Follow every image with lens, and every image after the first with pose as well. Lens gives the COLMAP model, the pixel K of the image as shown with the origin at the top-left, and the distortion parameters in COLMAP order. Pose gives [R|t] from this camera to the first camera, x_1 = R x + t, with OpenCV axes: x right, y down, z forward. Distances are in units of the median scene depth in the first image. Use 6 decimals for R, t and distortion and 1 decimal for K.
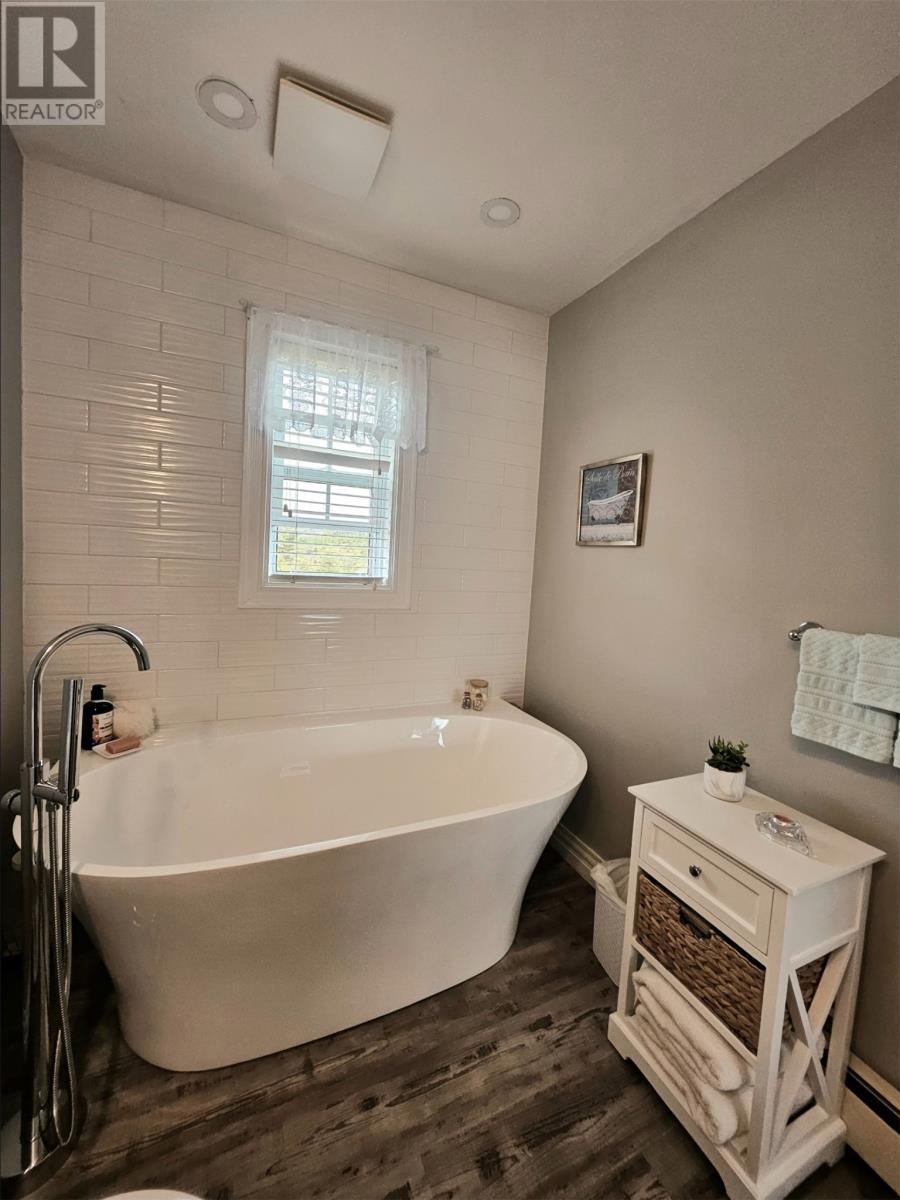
lens RADIAL K [[460.8, 0, 446.7], [0, 460.8, 593.4], [0, 0, 1]] dist [-0.000499, 0.000620]
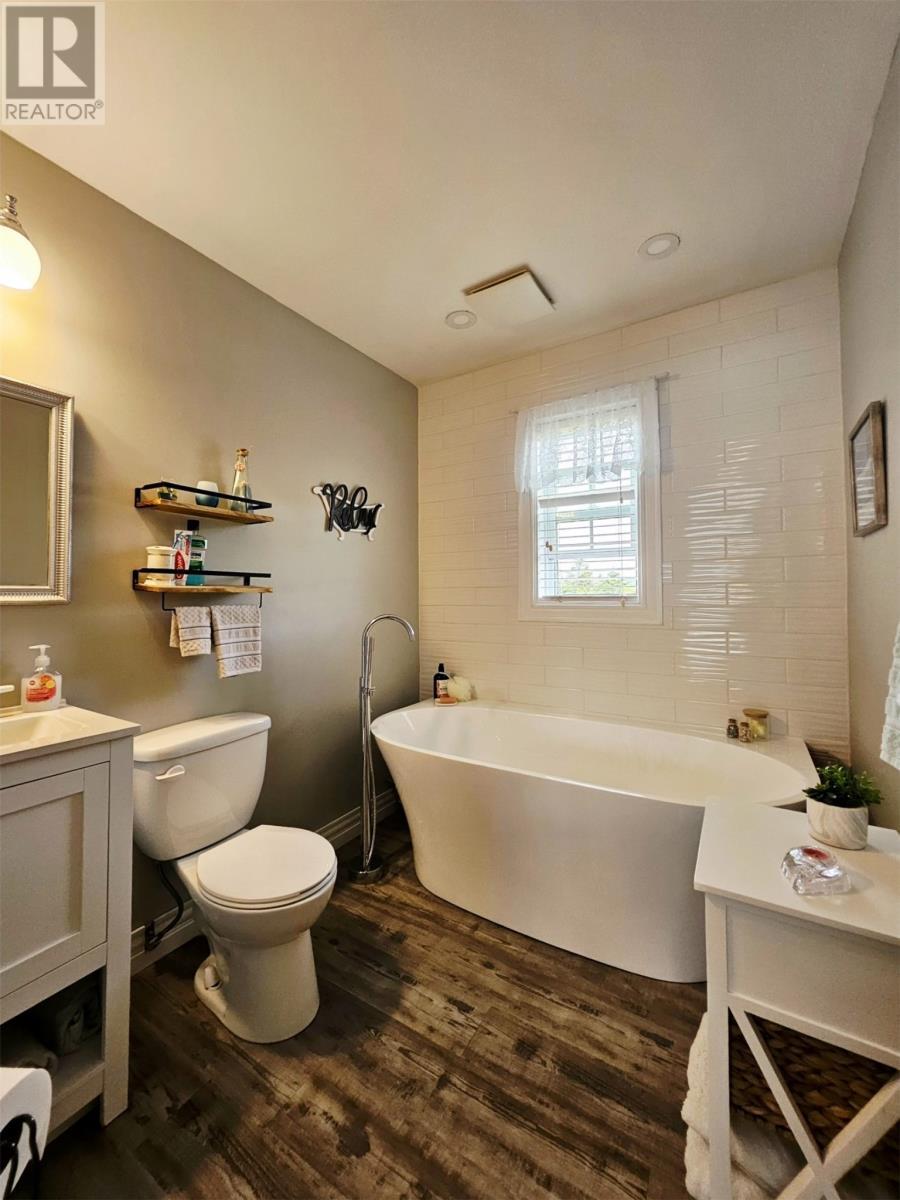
lens RADIAL K [[460.8, 0, 444.2], [0, 460.8, 595.0], [0, 0, 1]] dist [-0.000499, 0.000620]
pose [[0.573373, -0.055092, -0.817440, 0.819666], [-0.026789, 0.995942, -0.085913, 0.118424], [0.818856, 0.071158, 0.569571, 0.032307]]
